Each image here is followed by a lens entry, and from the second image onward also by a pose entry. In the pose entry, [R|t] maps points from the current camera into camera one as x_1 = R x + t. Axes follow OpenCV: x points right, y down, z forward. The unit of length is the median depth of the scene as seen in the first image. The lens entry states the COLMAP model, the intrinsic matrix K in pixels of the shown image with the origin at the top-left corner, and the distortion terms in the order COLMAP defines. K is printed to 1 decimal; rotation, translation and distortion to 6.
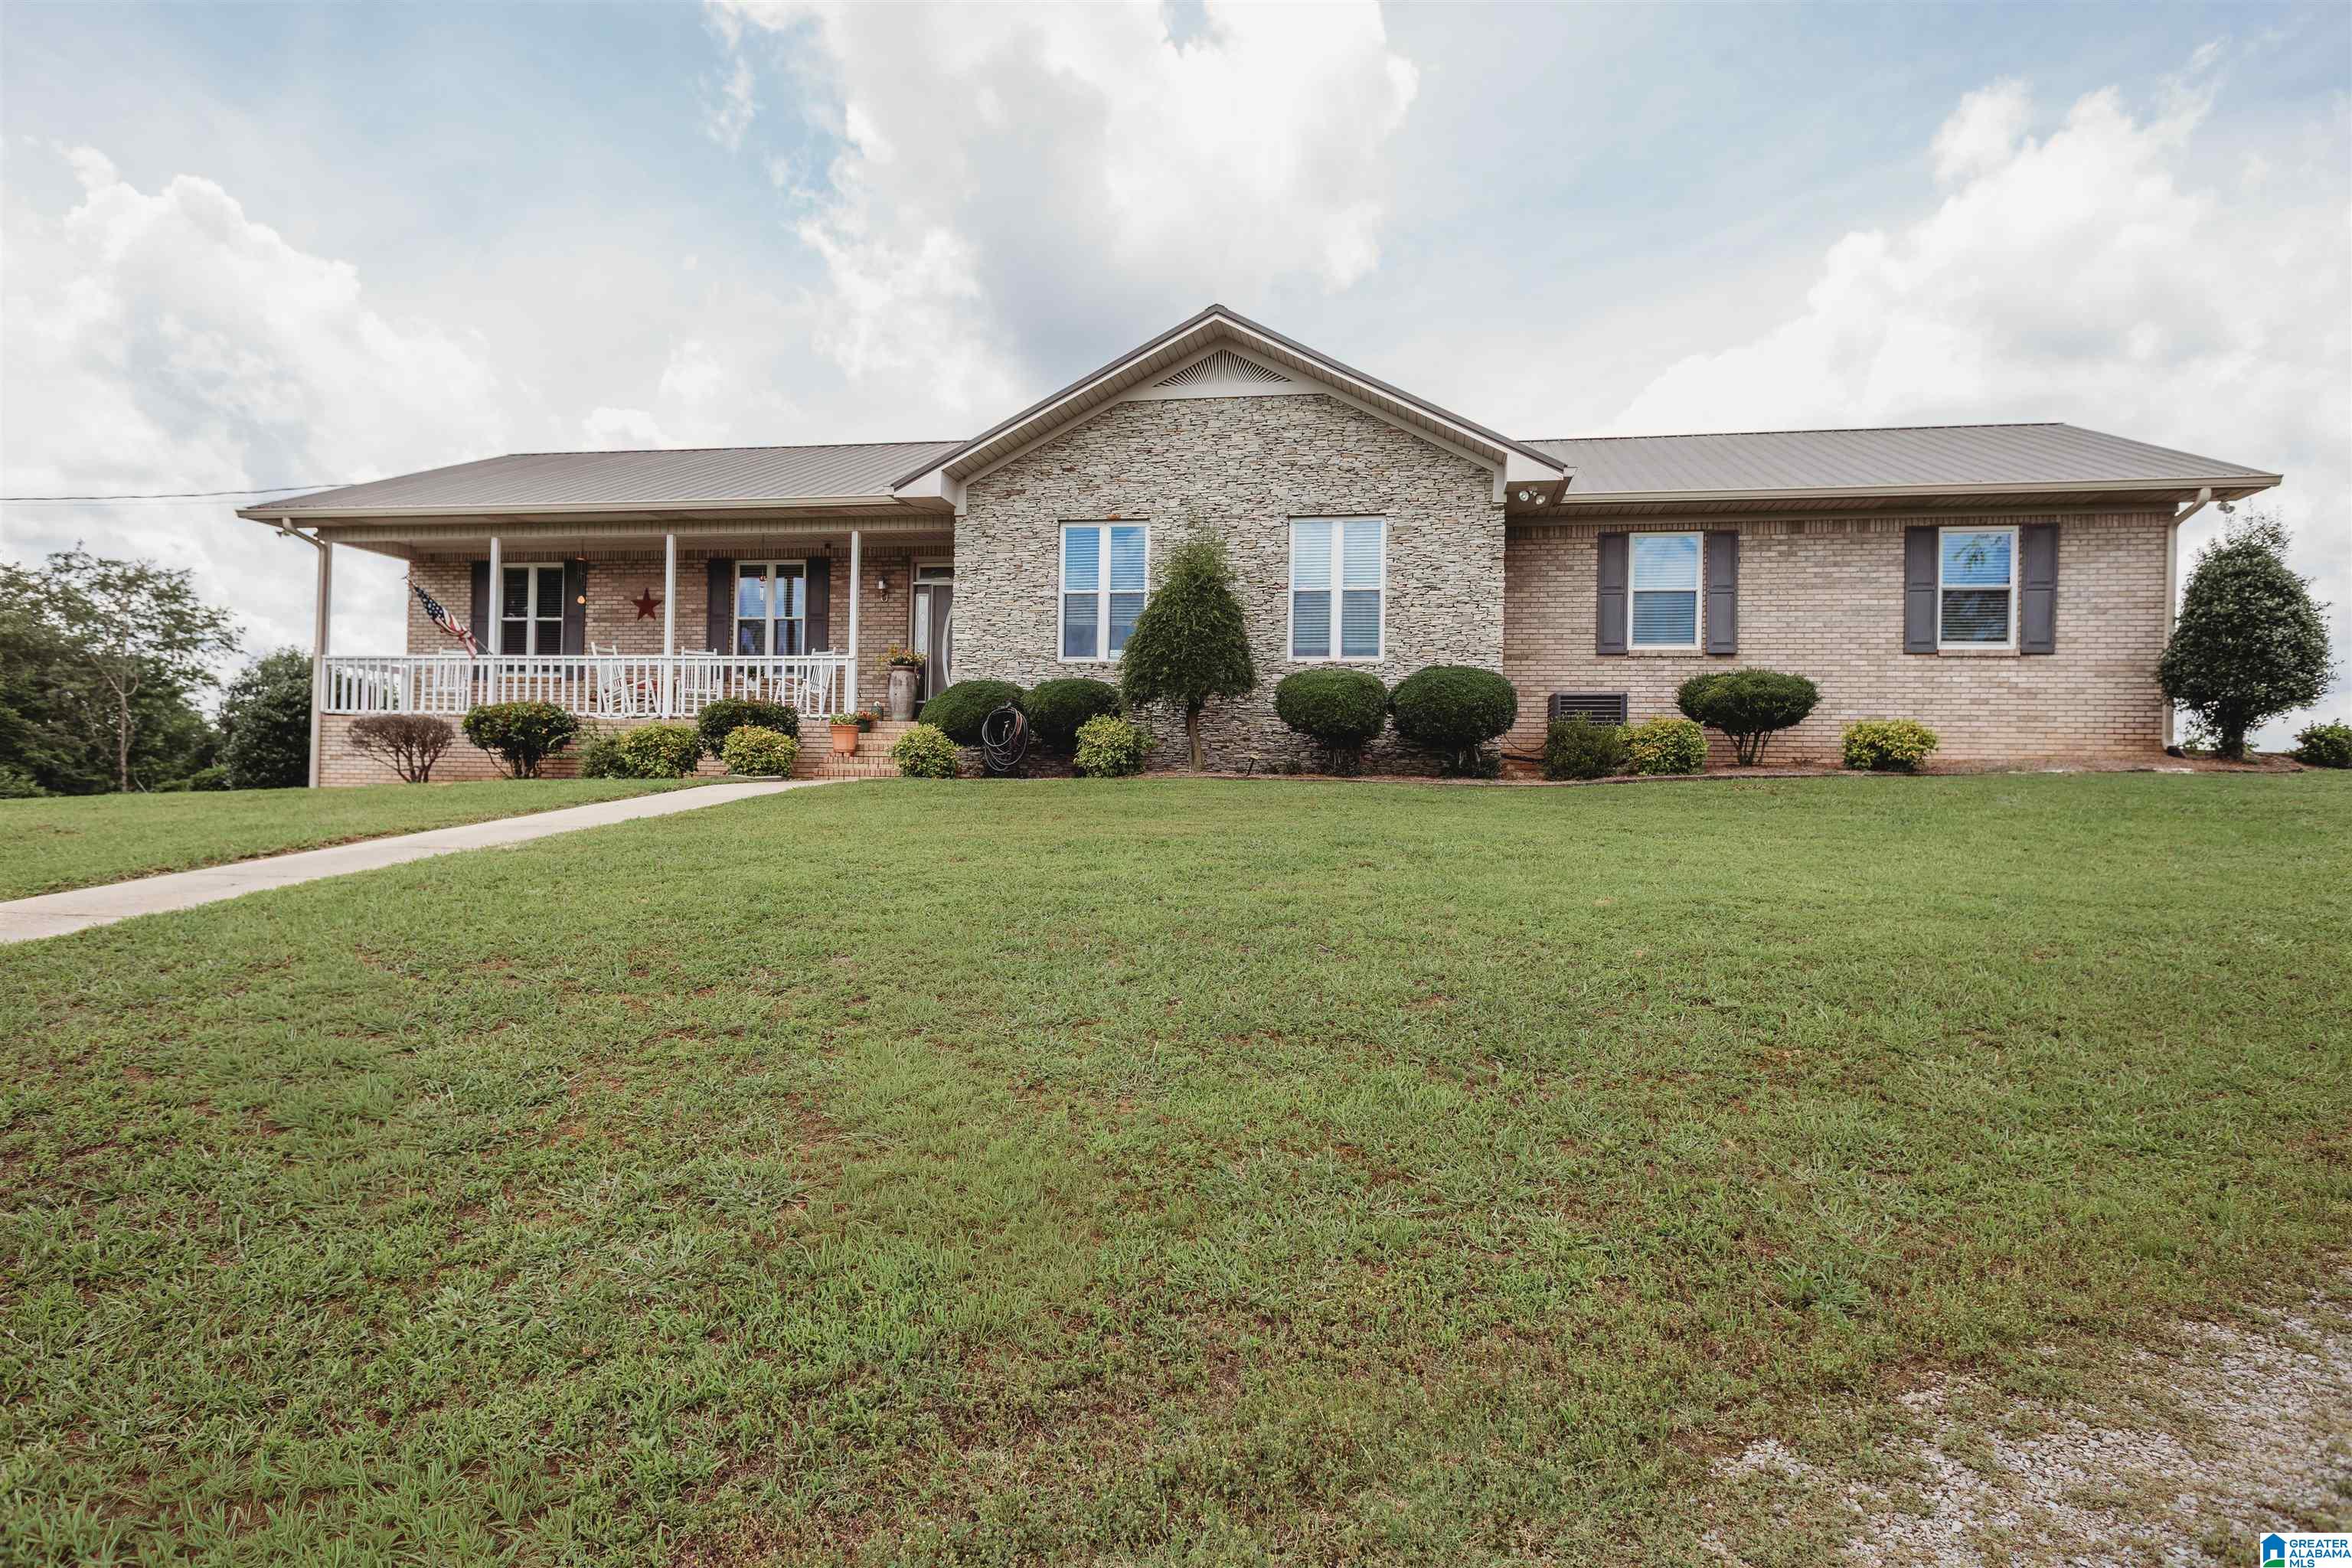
lens RADIAL K [[1304.2, 0, 1186.7], [0, 1304.2, 773.7], [0, 0, 1]] dist [0.016157, -0.002381]
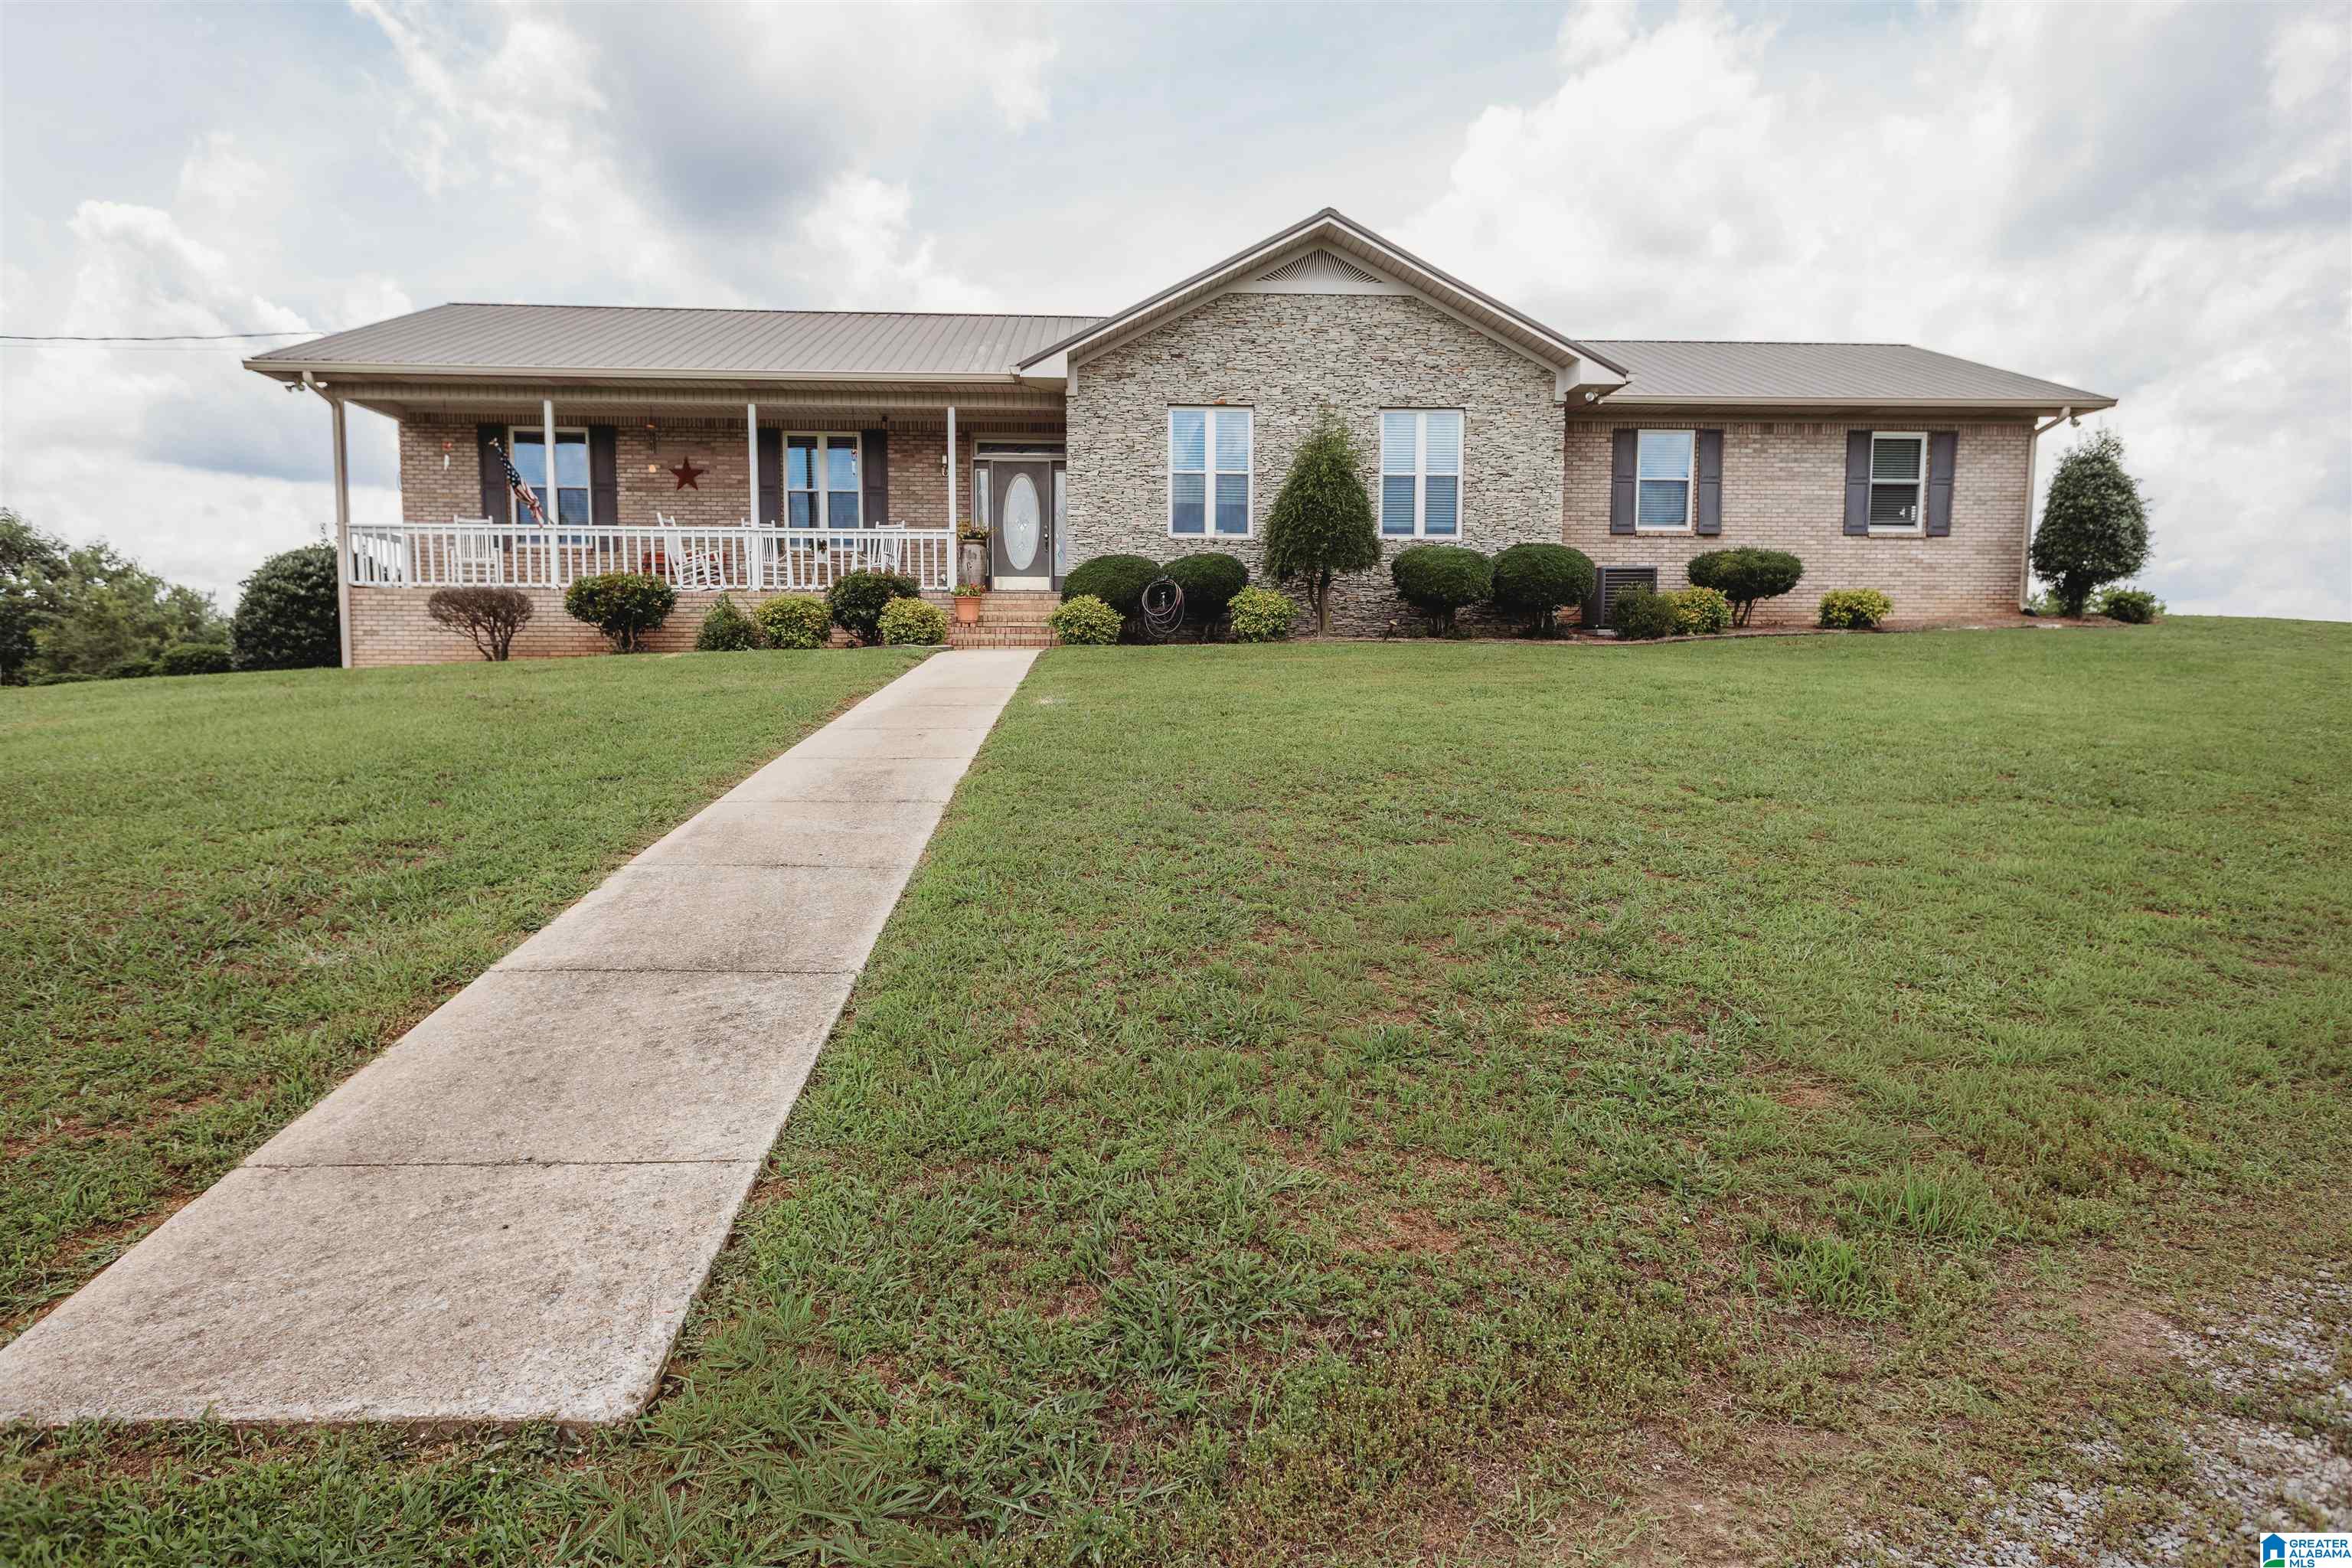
lens RADIAL K [[1356.7, 0, 1157.5], [0, 1356.7, 784.3], [0, 0, 1]] dist [0.011594, 0.006950]
pose [[0.970510, -0.036283, 0.238316, -0.392051], [0.013137, 0.995099, 0.098003, 0.008083], [-0.240704, -0.091982, 0.966230, -0.108809]]
